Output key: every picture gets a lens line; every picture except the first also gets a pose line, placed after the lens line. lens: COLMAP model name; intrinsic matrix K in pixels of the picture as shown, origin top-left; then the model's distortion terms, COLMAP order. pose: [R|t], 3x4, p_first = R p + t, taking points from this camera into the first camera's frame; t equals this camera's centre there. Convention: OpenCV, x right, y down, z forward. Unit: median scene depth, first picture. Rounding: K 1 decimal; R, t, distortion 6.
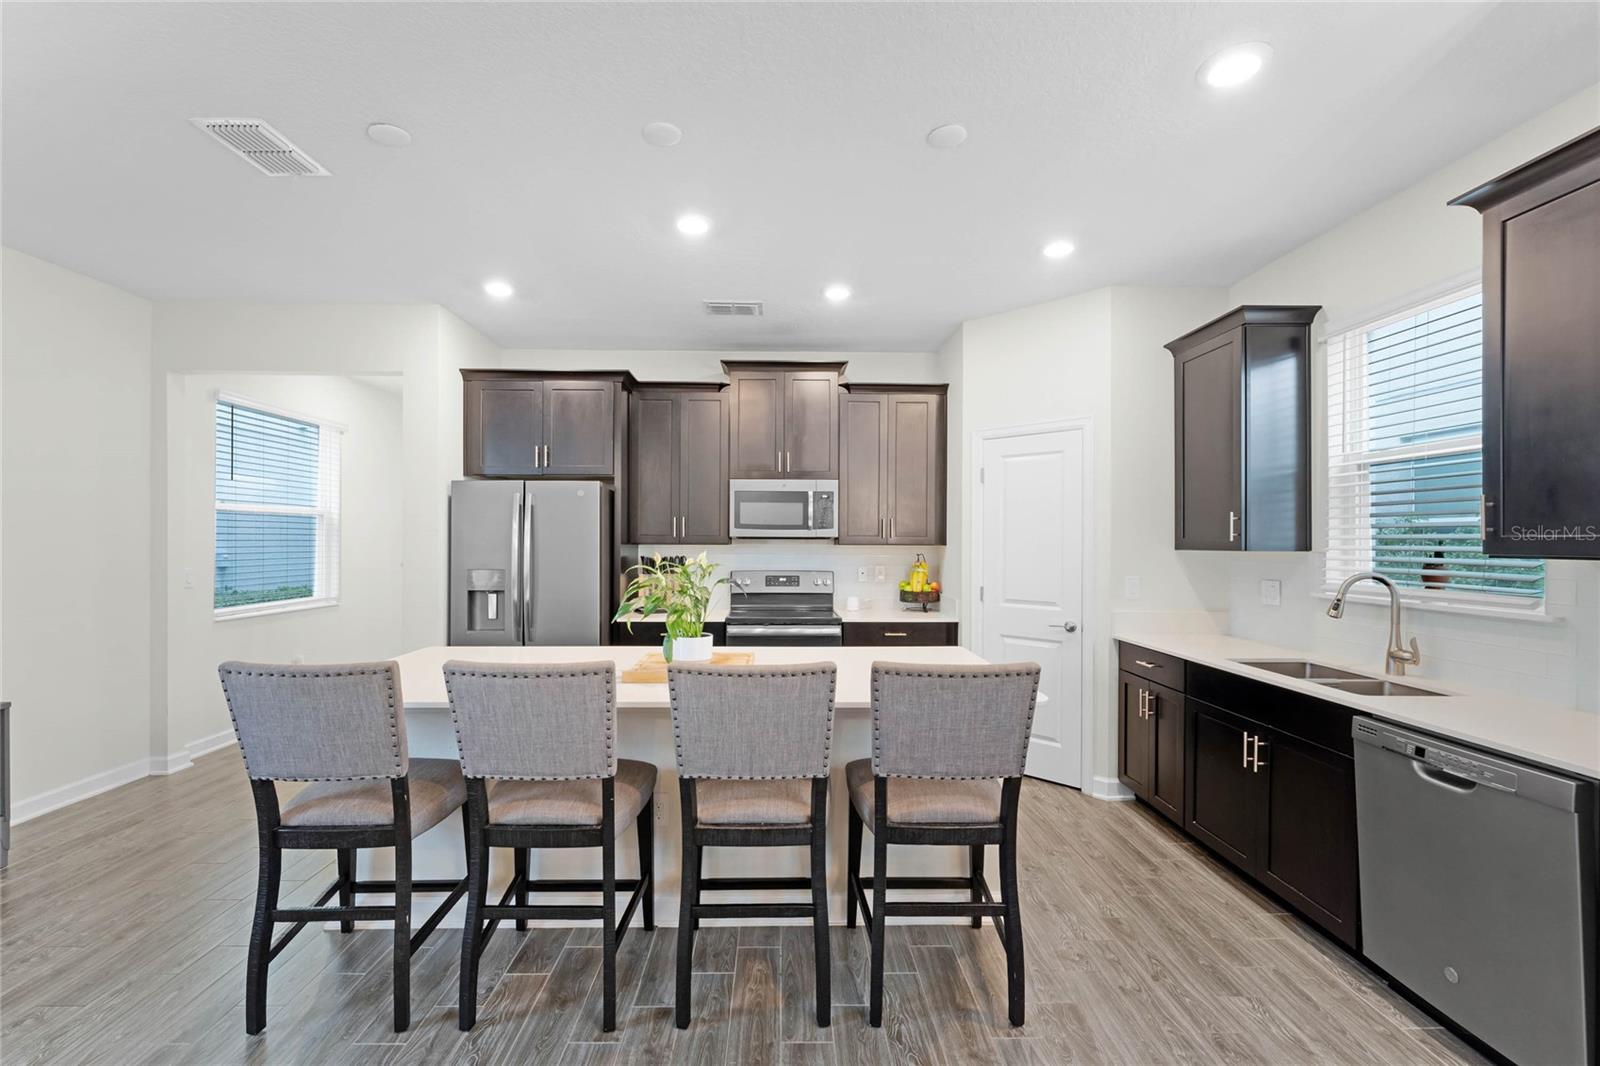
lens RADIAL K [[691.3, 0, 799.9], [0, 691.3, 533.4], [0, 0, 1]] dist [-0.010524, 0.000912]
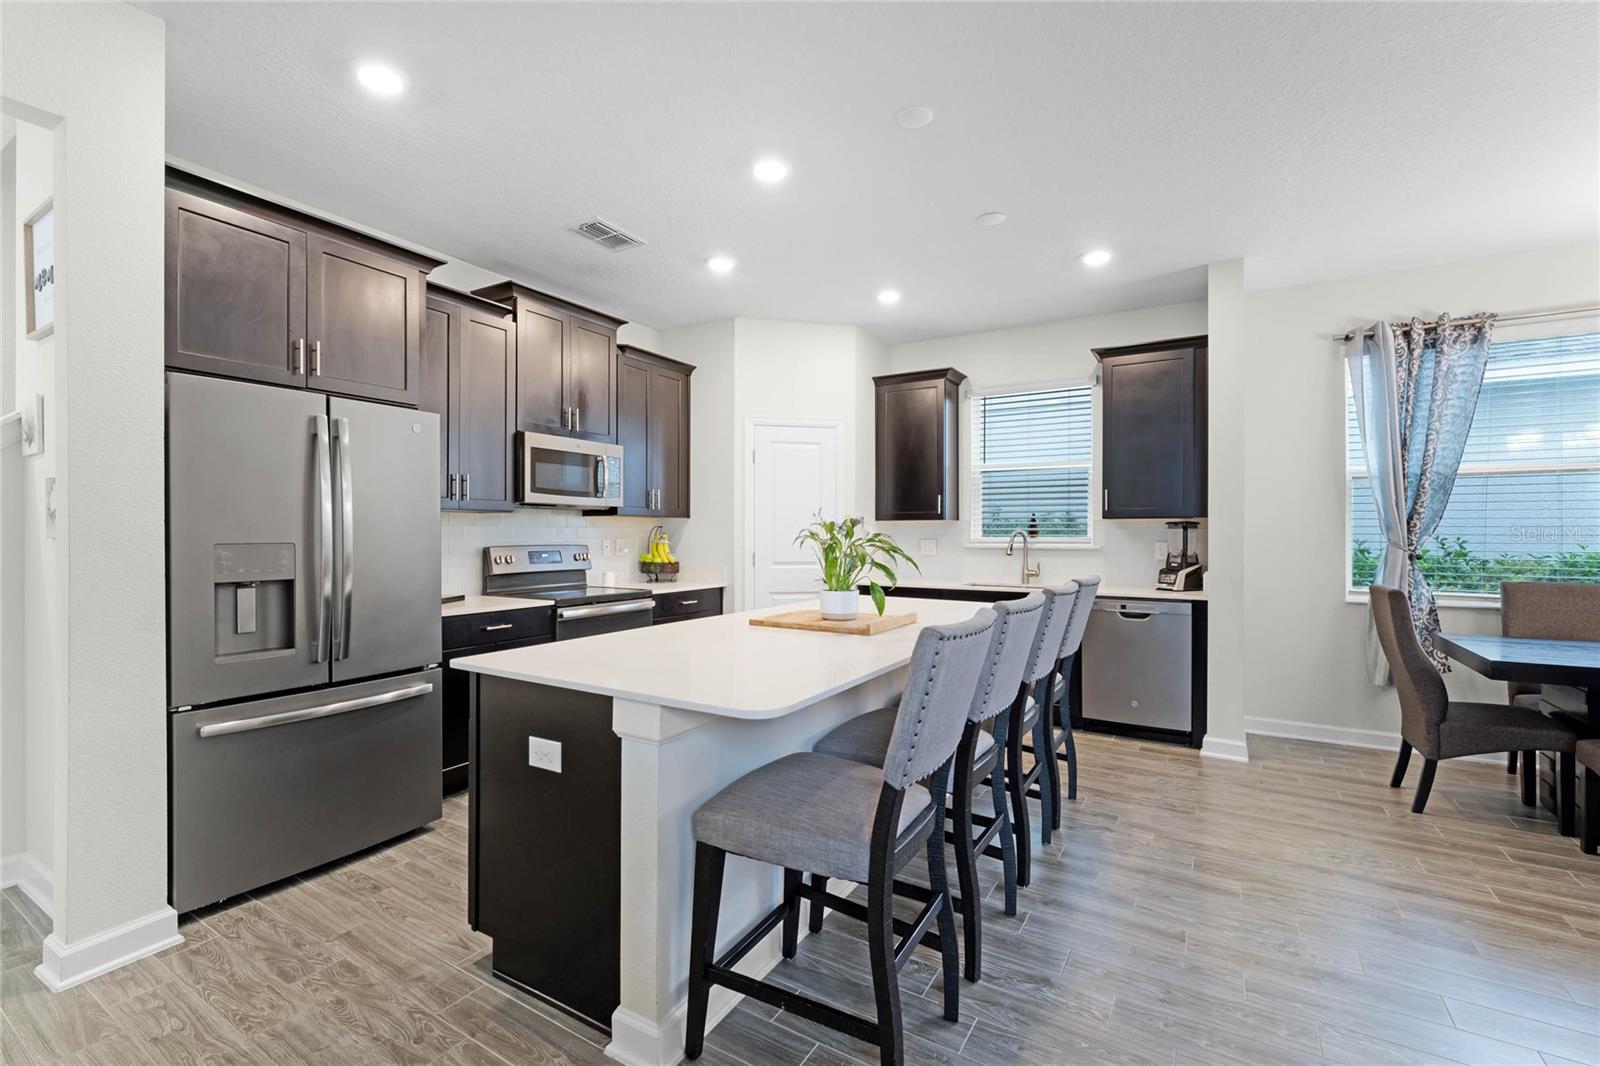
lens RADIAL K [[691.3, 0, 801.9], [0, 691.3, 532.6], [0, 0, 1]] dist [-0.010524, 0.000912]
pose [[0.532346, -0.004975, 0.846512, -0.614373], [-0.008056, 0.999908, 0.010943, 0.028296], [-0.846488, -0.012645, 0.532257, 0.293594]]
